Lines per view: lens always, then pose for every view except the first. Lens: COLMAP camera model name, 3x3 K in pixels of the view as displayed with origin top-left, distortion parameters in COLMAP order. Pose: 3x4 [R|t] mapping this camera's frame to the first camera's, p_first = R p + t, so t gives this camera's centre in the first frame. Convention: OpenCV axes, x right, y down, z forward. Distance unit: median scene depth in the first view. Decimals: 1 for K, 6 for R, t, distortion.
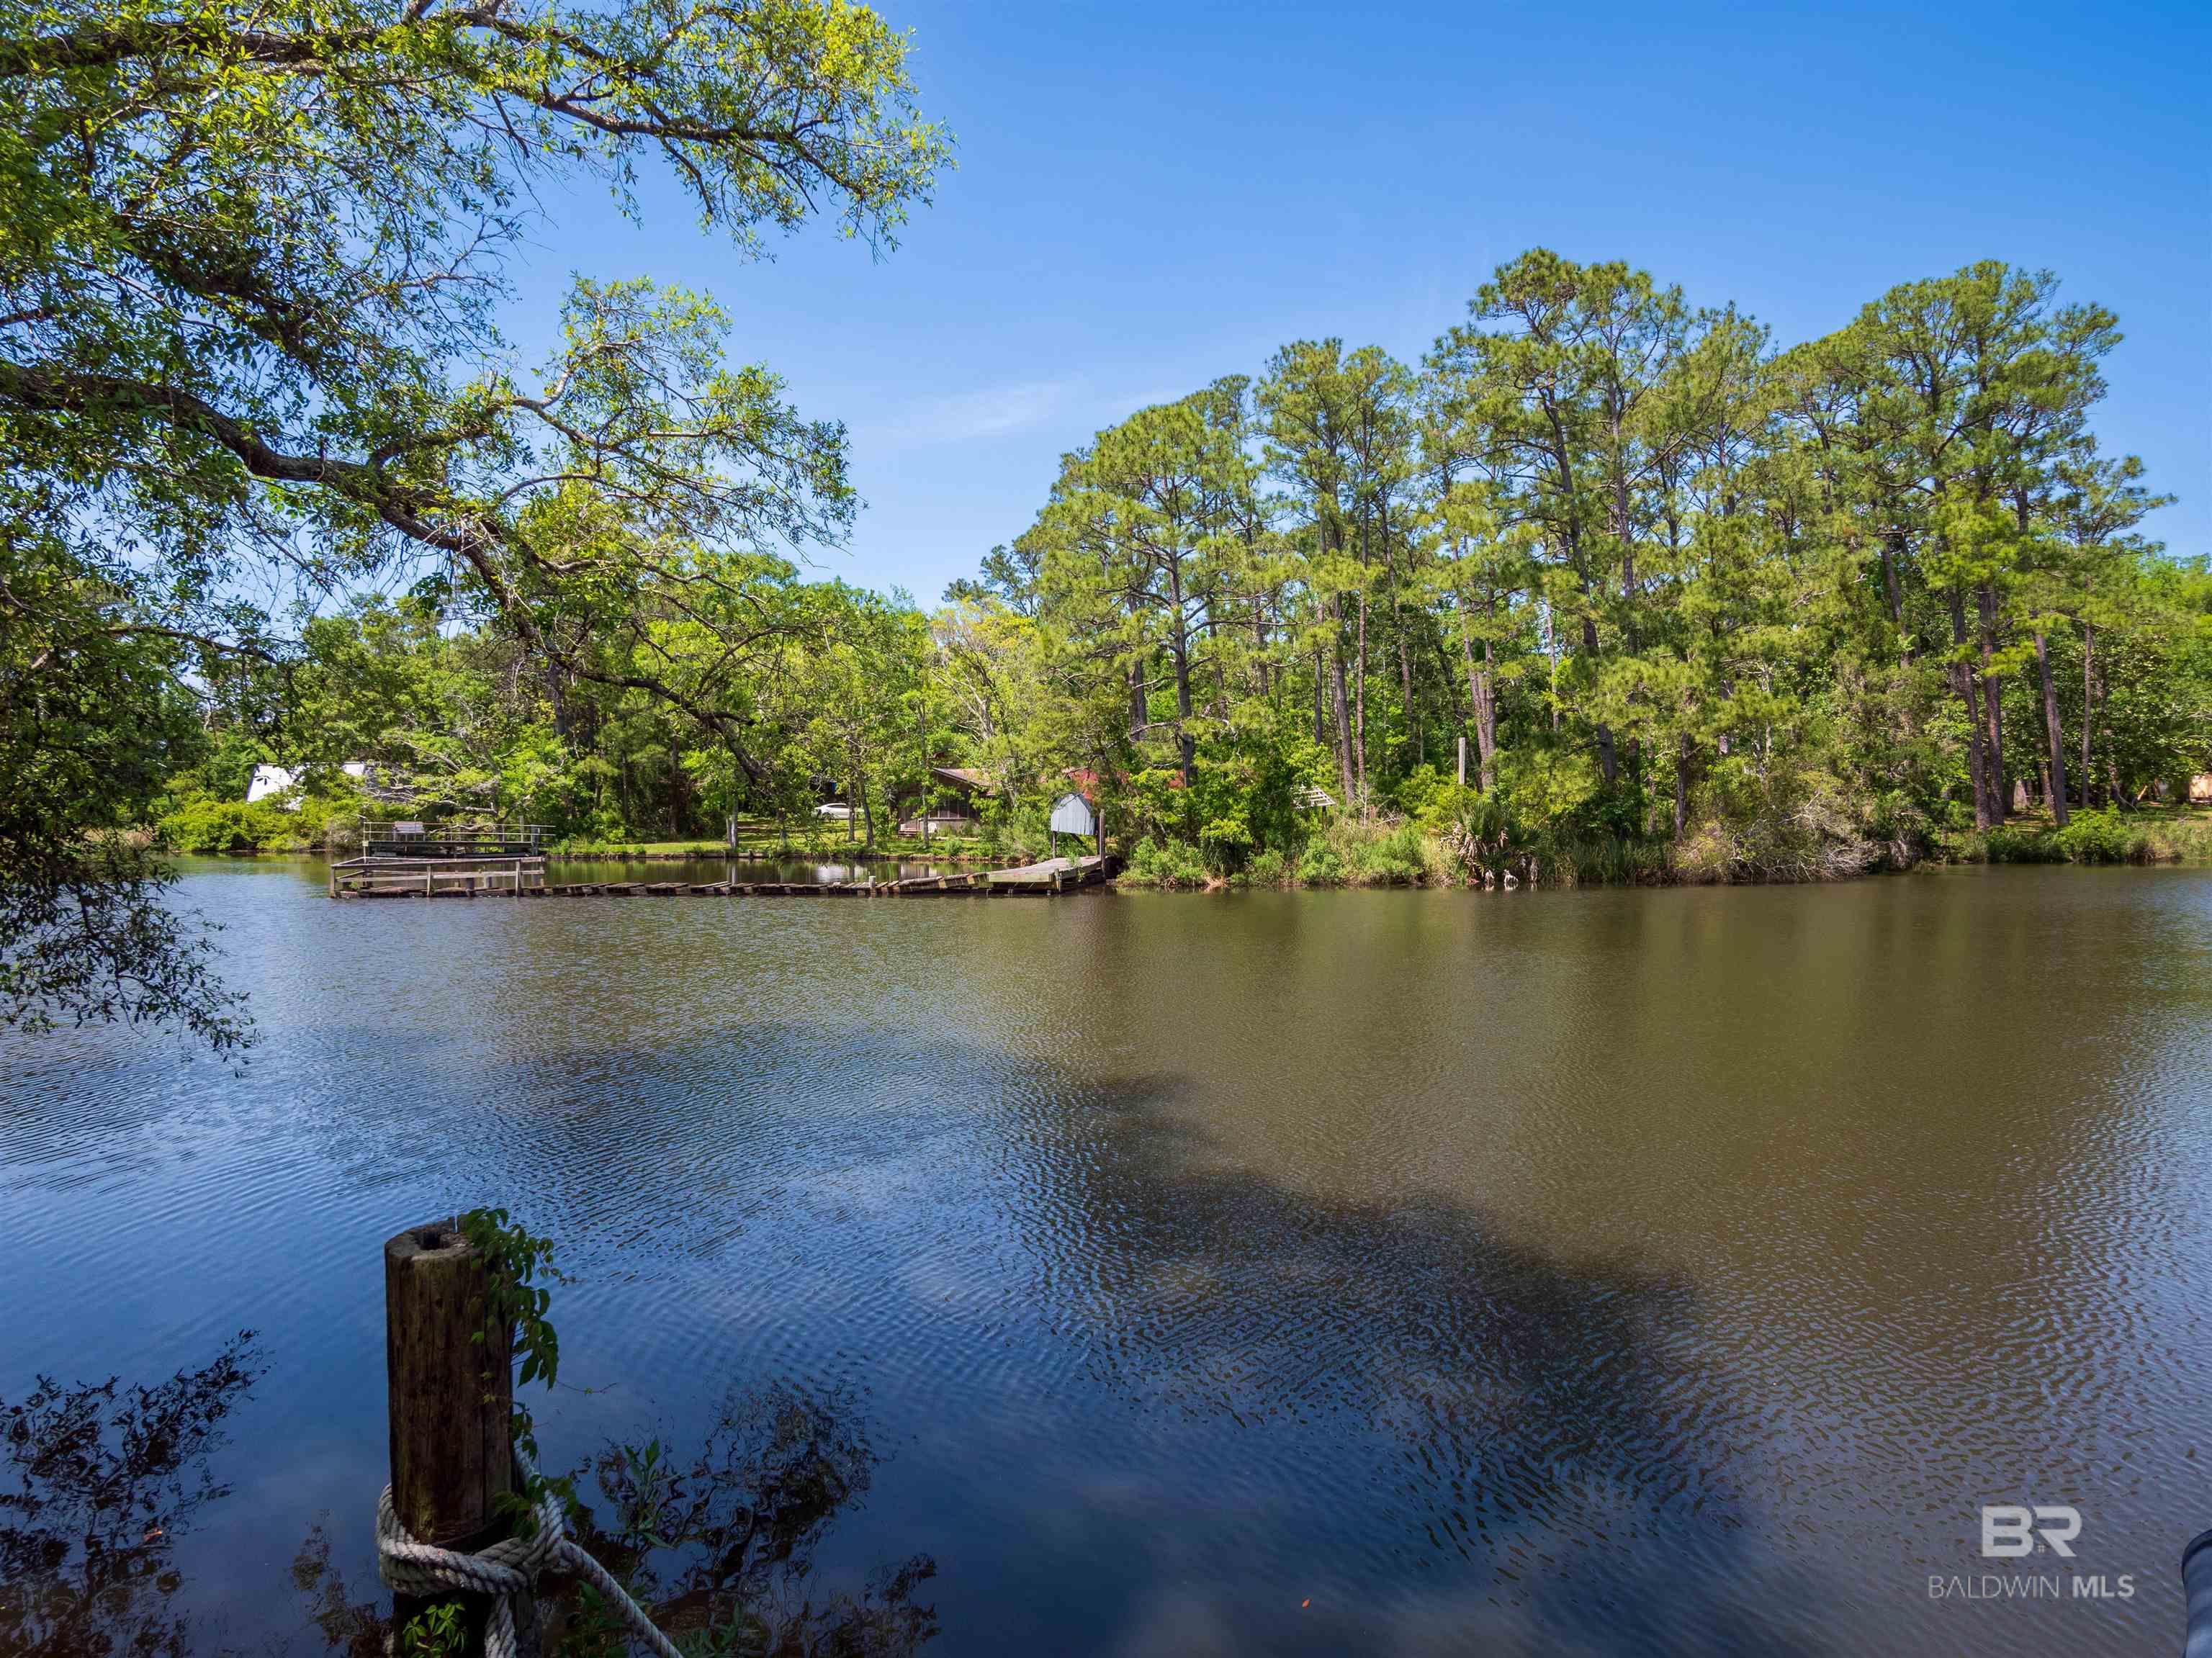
lens RADIAL K [[1287.9, 0, 1106.0], [0, 1287.9, 829.0], [0, 0, 1]] dist [-0.003110, -0.000485]
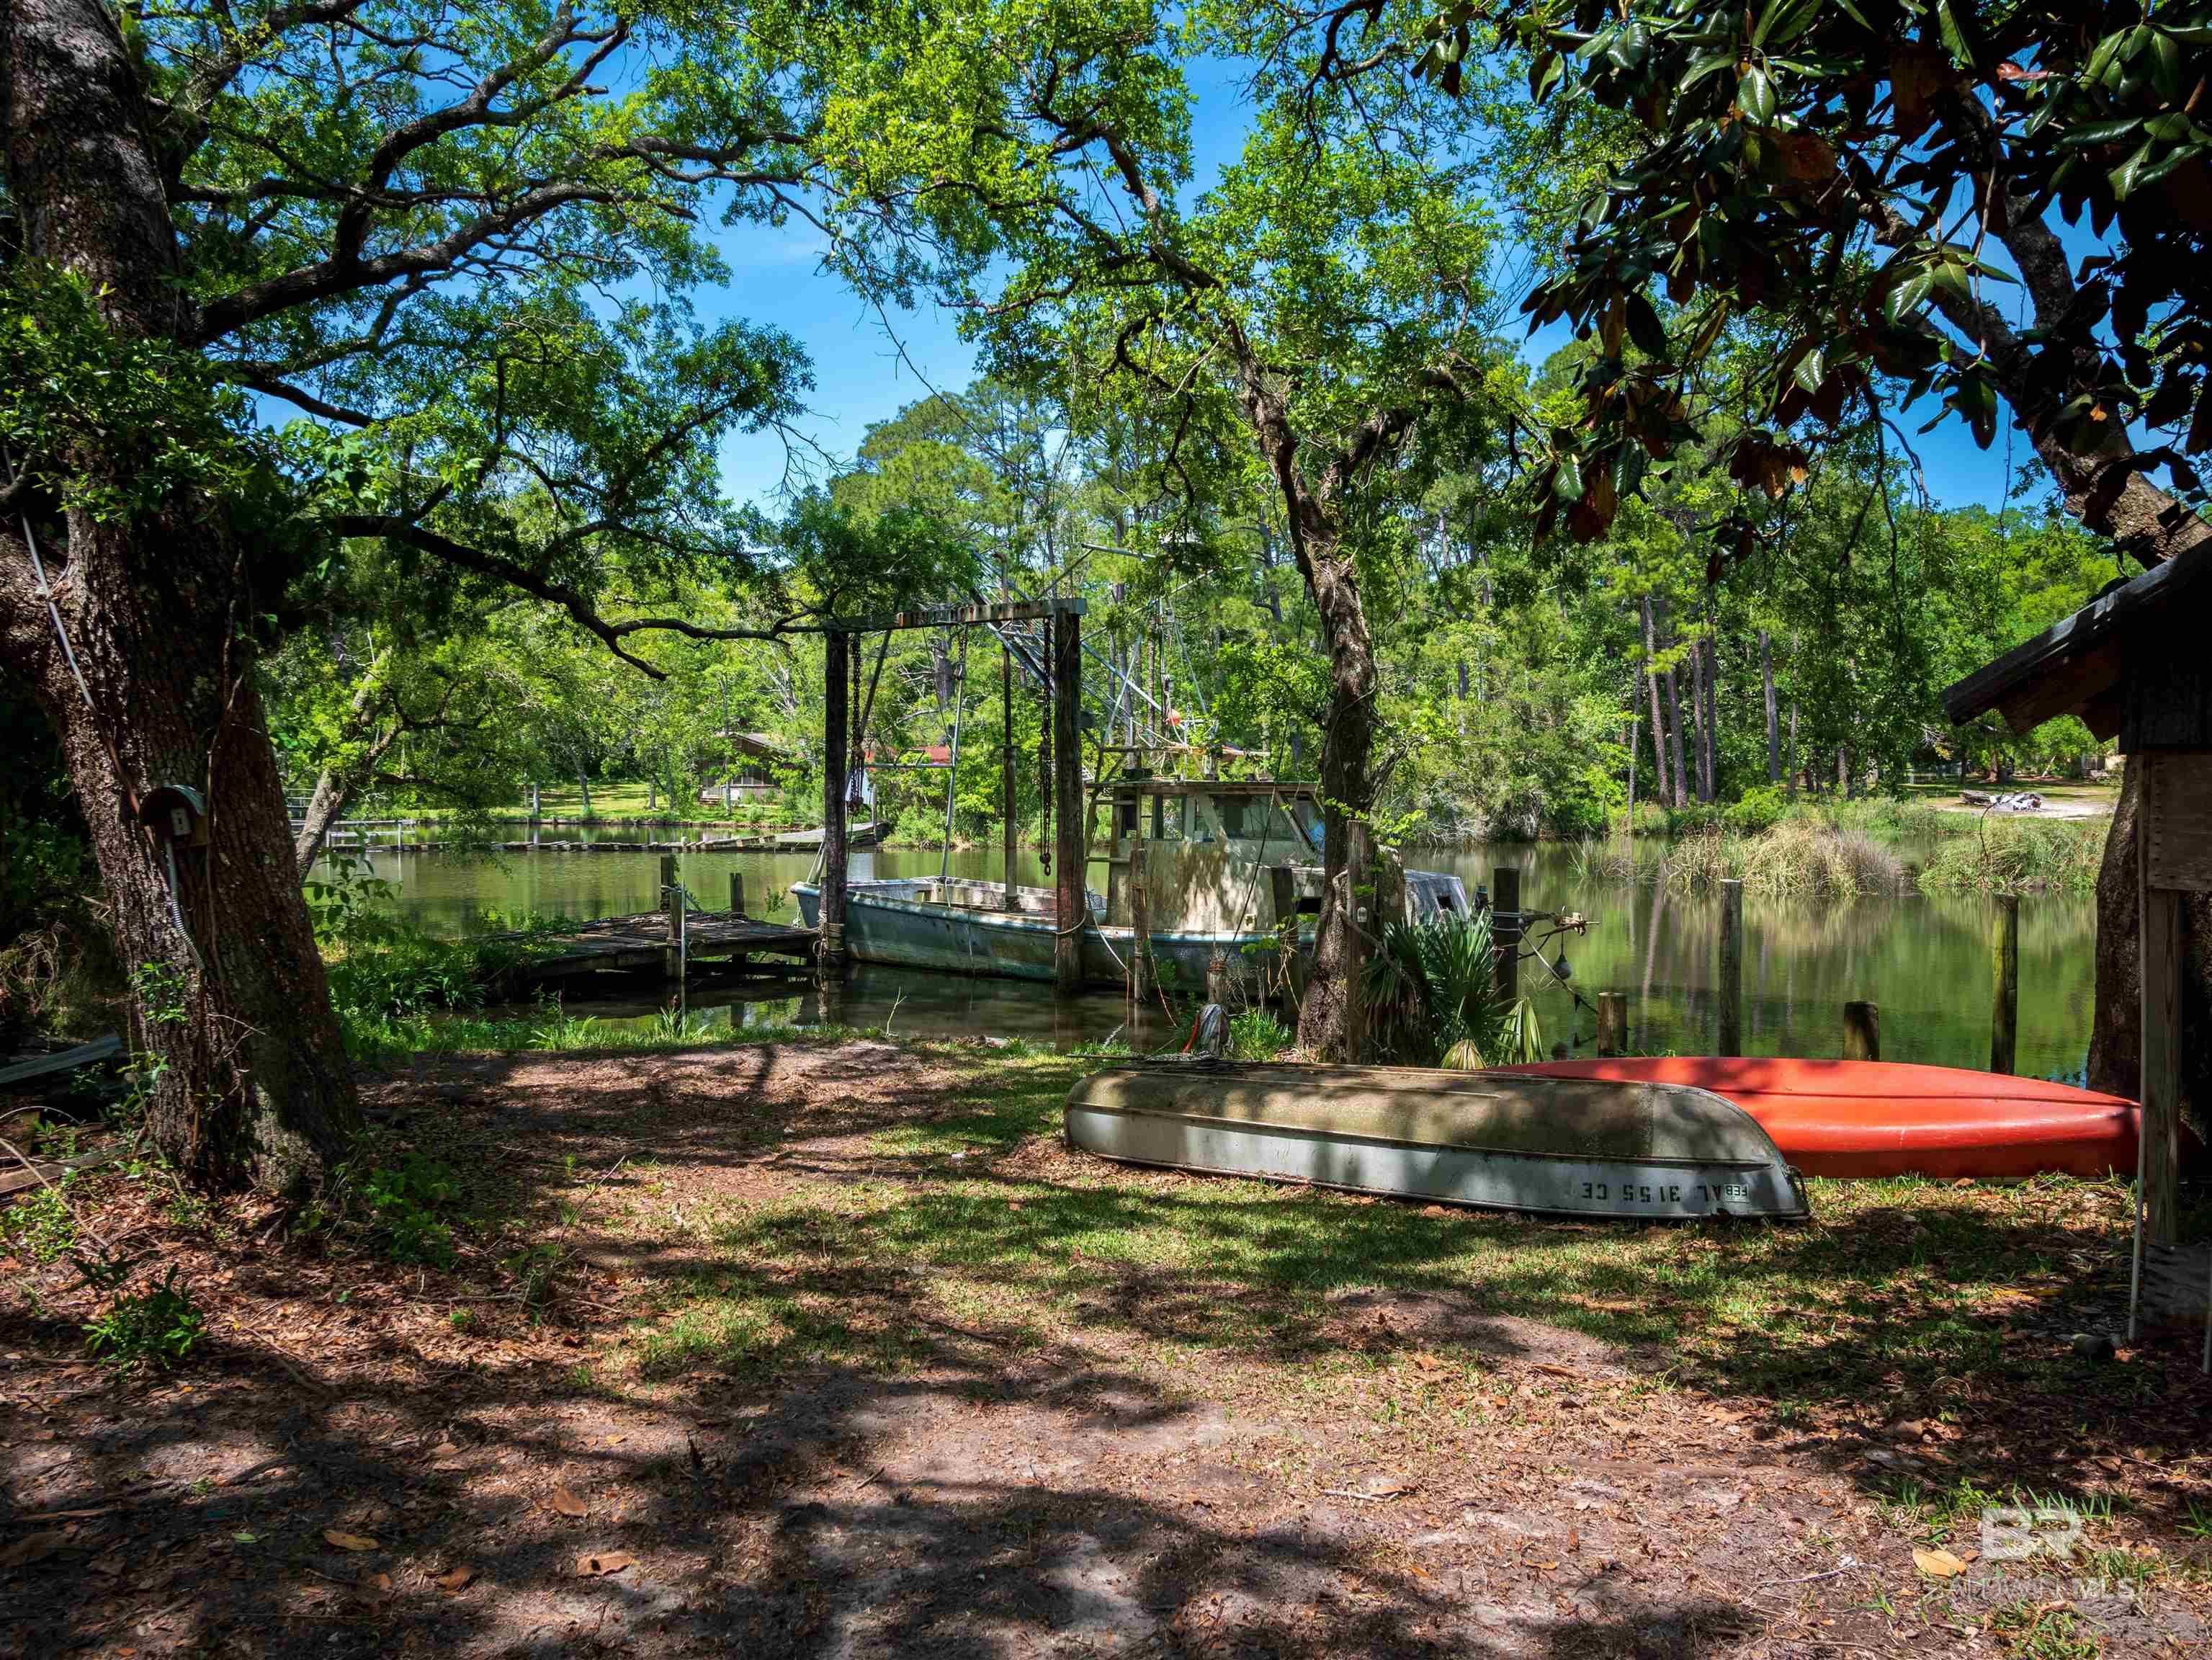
lens RADIAL K [[1824.5, 0, 1102.8], [0, 1824.5, 824.7], [0, 0, 1]] dist [-0.000366, 0.000124]
pose [[0.998104, 0.006766, 0.061170, 0.107030], [-0.007874, 0.999809, 0.017883, -0.009582], [-0.061037, -0.018331, 0.997967, -0.726855]]
